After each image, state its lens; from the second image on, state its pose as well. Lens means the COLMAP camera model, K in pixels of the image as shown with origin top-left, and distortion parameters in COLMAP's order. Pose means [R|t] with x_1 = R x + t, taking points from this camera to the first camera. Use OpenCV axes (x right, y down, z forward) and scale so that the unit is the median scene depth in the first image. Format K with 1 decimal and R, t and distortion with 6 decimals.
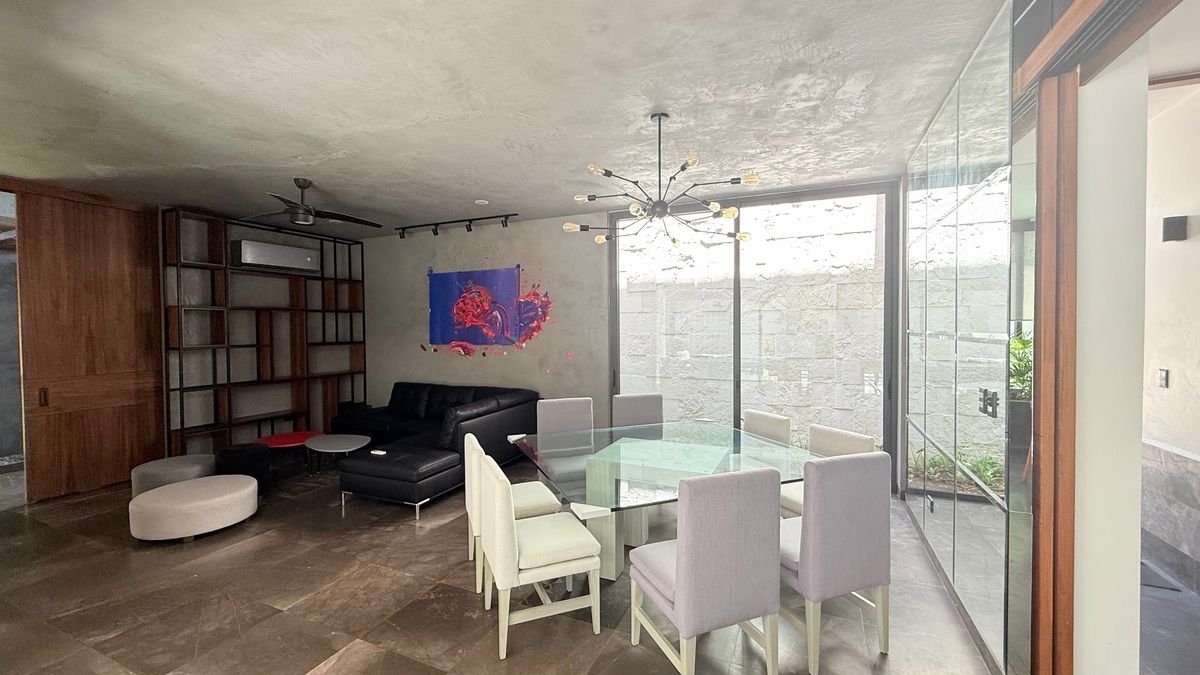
lens RADIAL K [[478.5, 0, 597.8], [0, 478.5, 337.1], [0, 0, 1]] dist [-0.004152, 0.001334]
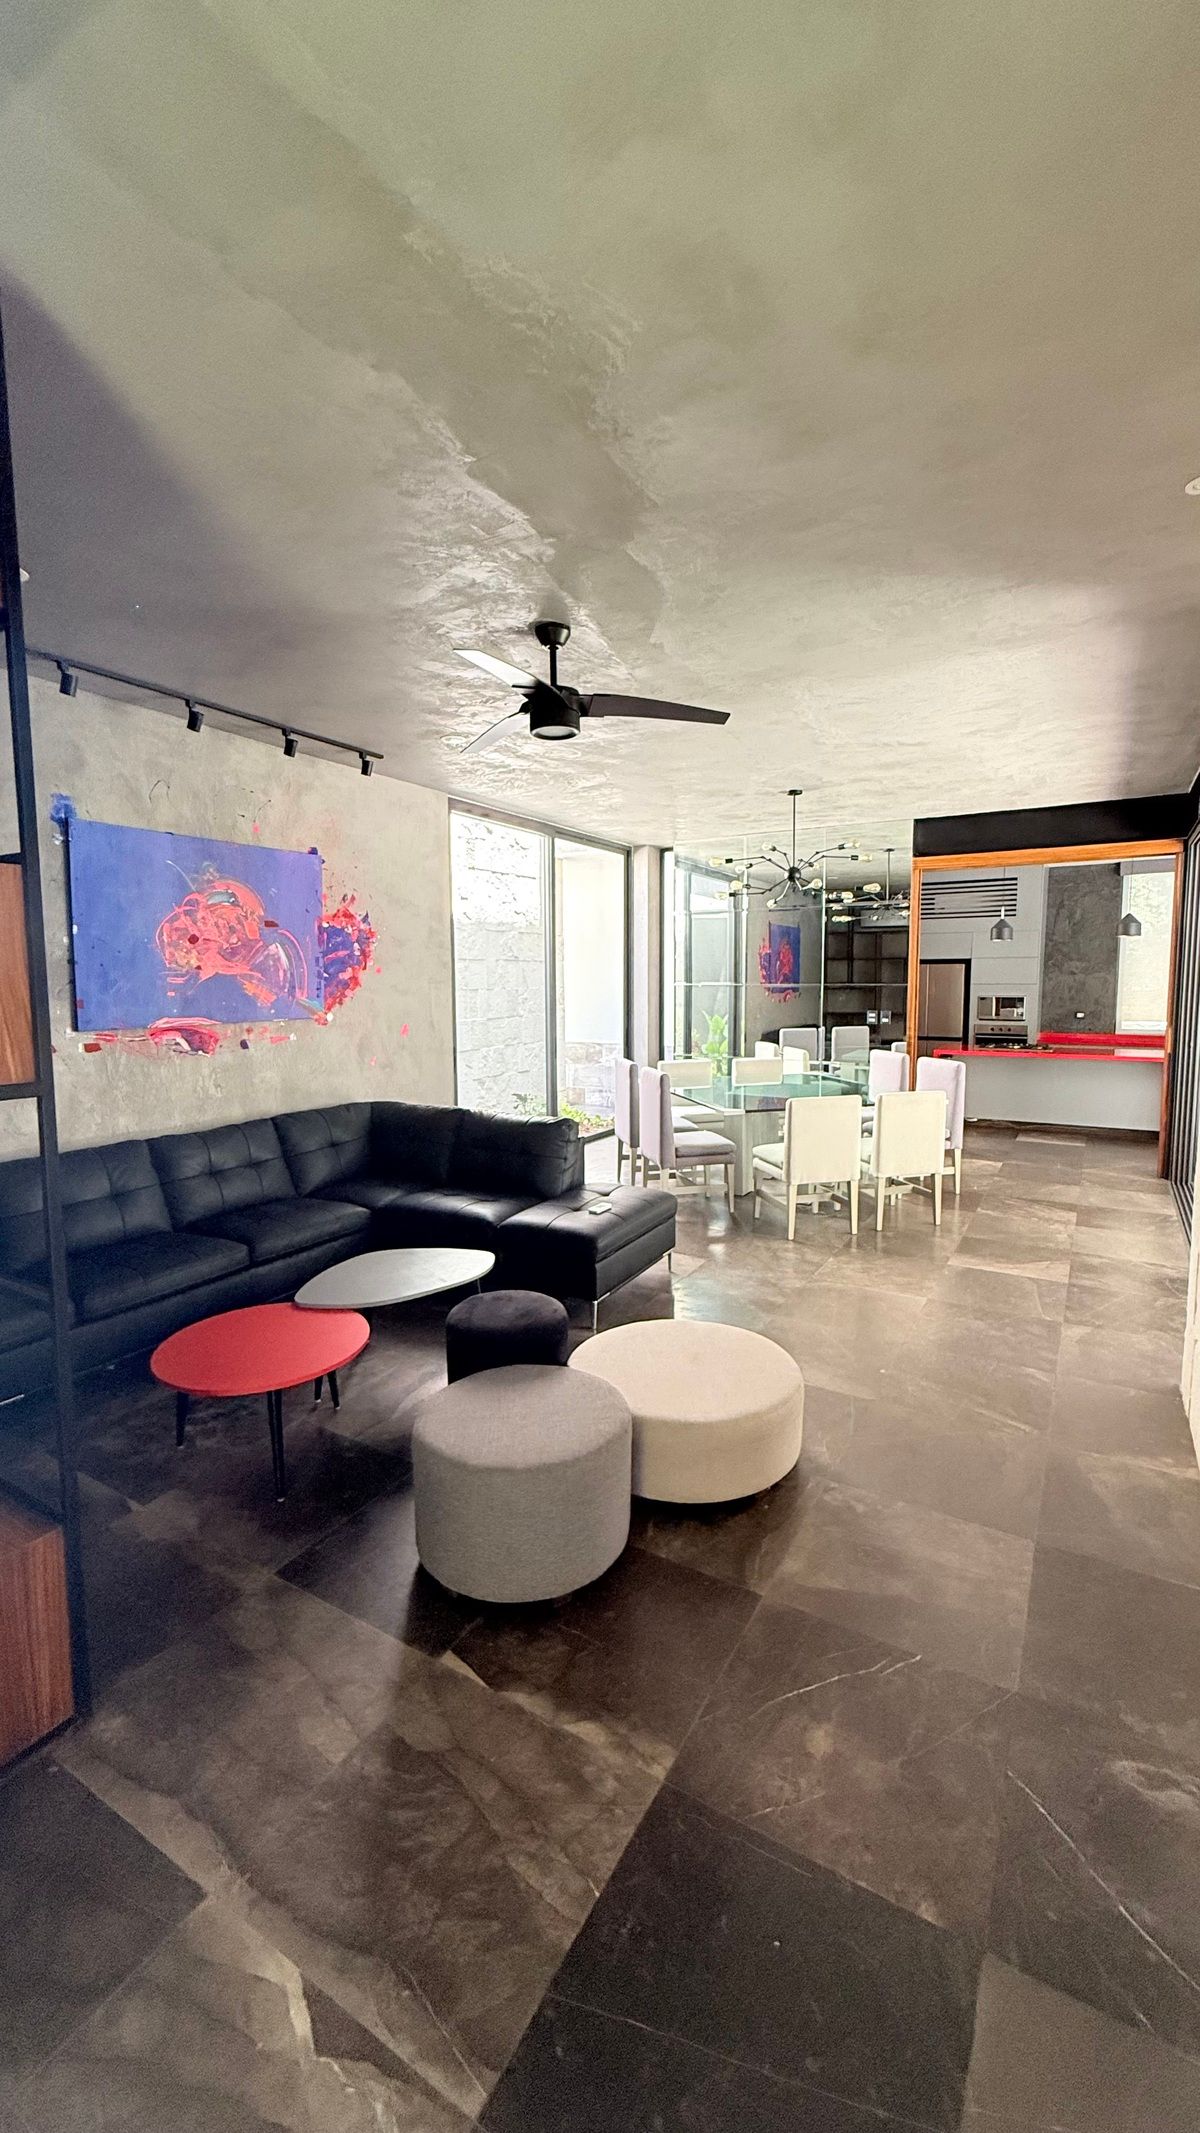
lens RADIAL K [[850.5, 0, 596.5], [0, 850.5, 1059.0], [0, 0, 1]] dist [-0.004152, 0.001334]
pose [[0.111584, -0.089154, 0.989748, -0.992219], [0.024926, 0.995905, 0.086899, -0.009236], [-0.993442, 0.014974, 0.113349, 0.629346]]
